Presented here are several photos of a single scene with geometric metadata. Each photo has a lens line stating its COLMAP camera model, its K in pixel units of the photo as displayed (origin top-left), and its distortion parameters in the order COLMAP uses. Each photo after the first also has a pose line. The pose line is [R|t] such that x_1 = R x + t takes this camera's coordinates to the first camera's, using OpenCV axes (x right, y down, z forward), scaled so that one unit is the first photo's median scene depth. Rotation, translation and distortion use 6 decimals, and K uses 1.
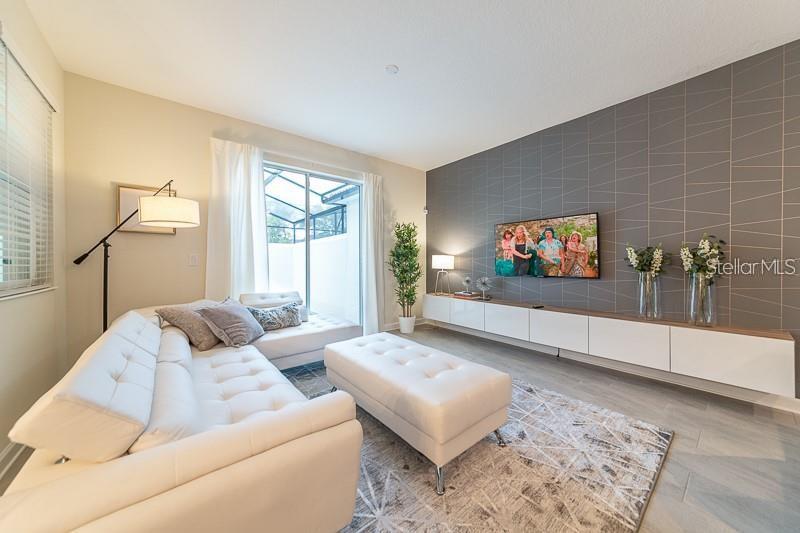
lens RADIAL K [[274.8, 0, 397.7], [0, 274.8, 262.5], [0, 0, 1]] dist [0.000251, -0.000012]
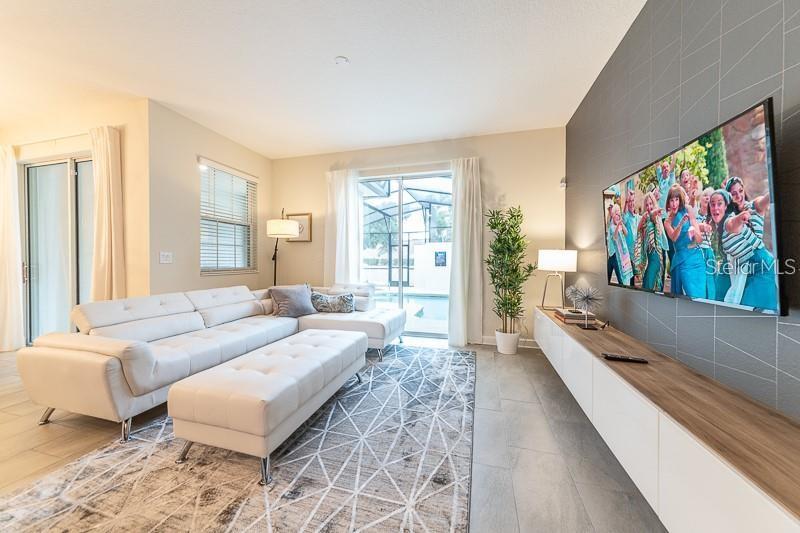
lens RADIAL K [[274.8, 0, 397.7], [0, 274.8, 262.5], [0, 0, 1]] dist [0.000251, -0.000012]
pose [[0.584231, 0.006544, -0.811561, 0.469166], [-0.006026, 0.999975, 0.003725, 0.004273], [0.811565, 0.002714, 0.584256, 0.313581]]
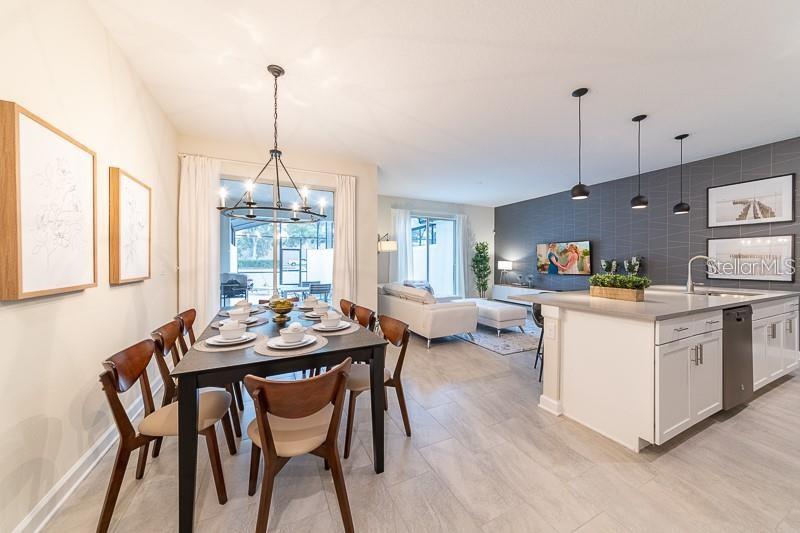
lens RADIAL K [[274.8, 0, 397.7], [0, 274.8, 262.5], [0, 0, 1]] dist [0.000251, -0.000012]
pose [[0.972735, 0.002994, -0.231899, -0.079840], [-0.002581, 0.999994, 0.002085, -0.020411], [0.231904, -0.001430, 0.972738, -0.755422]]
